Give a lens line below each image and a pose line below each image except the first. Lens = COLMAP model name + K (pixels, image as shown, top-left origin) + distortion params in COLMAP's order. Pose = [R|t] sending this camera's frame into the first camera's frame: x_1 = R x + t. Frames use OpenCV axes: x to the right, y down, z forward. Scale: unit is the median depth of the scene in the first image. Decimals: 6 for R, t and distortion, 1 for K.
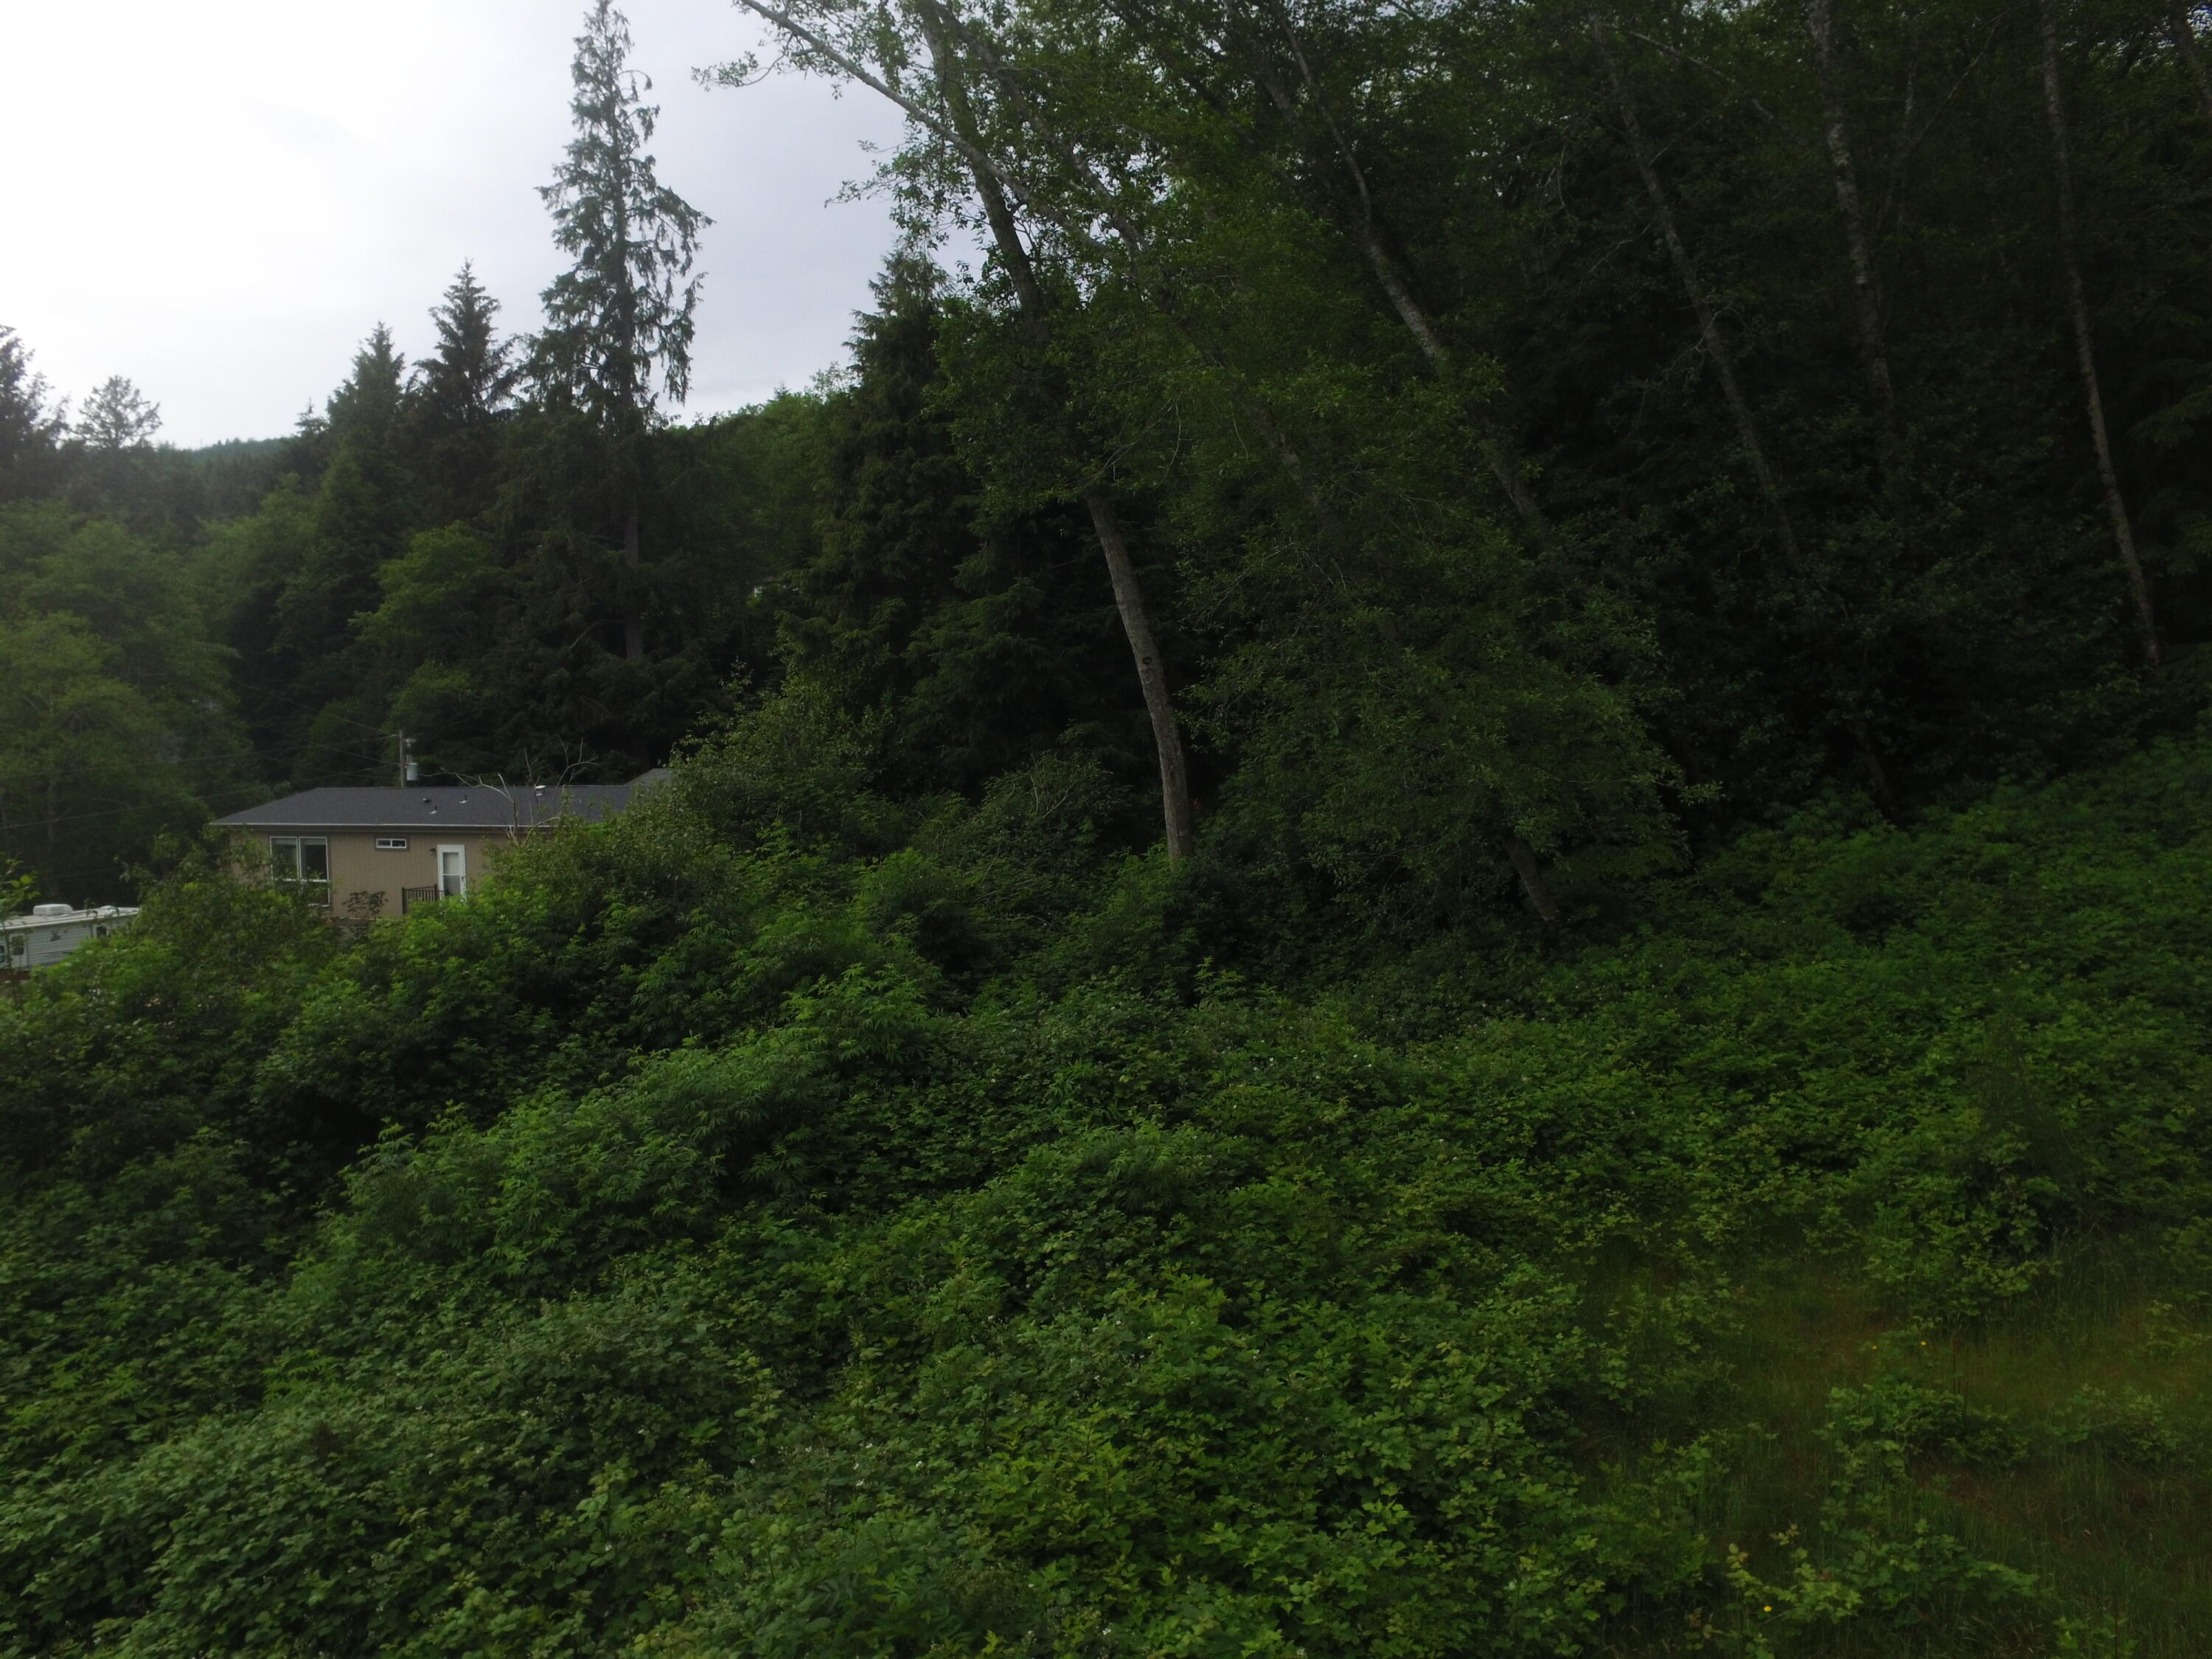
lens RADIAL K [[1481.3, 0, 1089.9], [0, 1481.3, 851.5], [0, 0, 1]] dist [-0.128448, 0.091967]
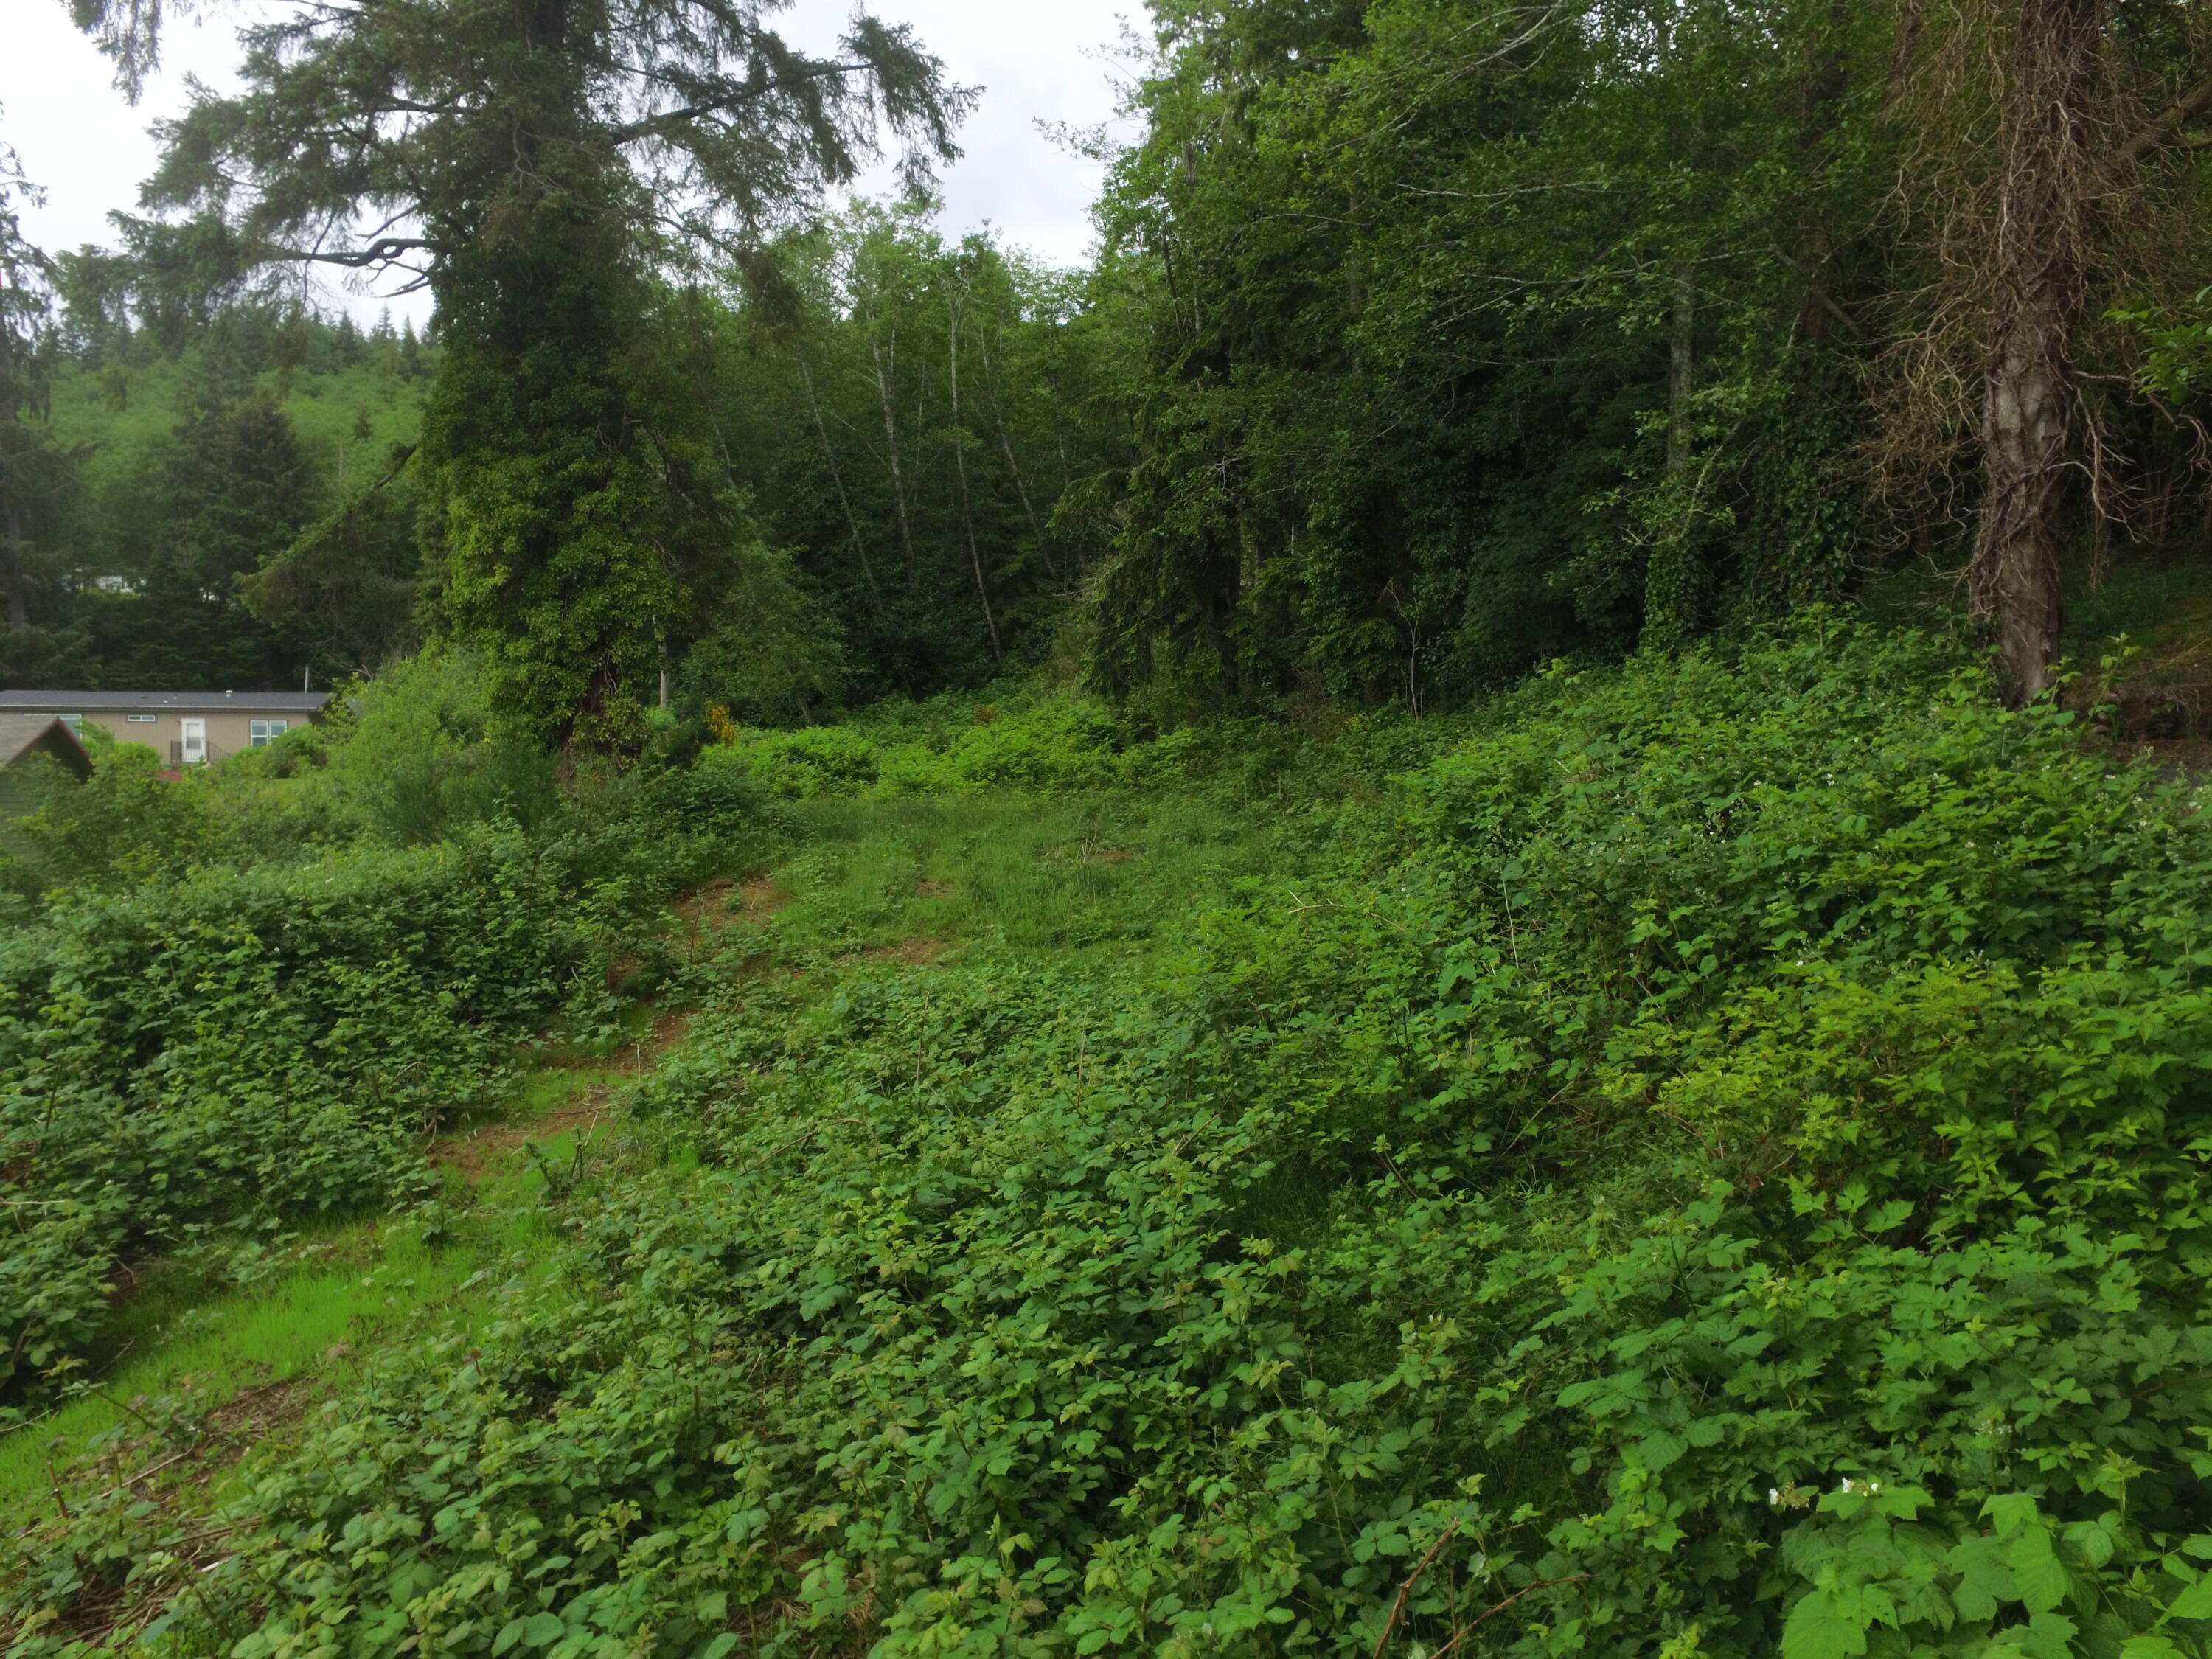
lens RADIAL K [[1481.3, 0, 1097.8], [0, 1481.3, 841.6], [0, 0, 1]] dist [-0.128448, 0.091967]
pose [[0.812294, -0.006225, 0.583215, -0.918880], [0.028161, 0.999195, -0.028557, 0.367134], [-0.582568, 0.039621, 0.811816, -1.695908]]
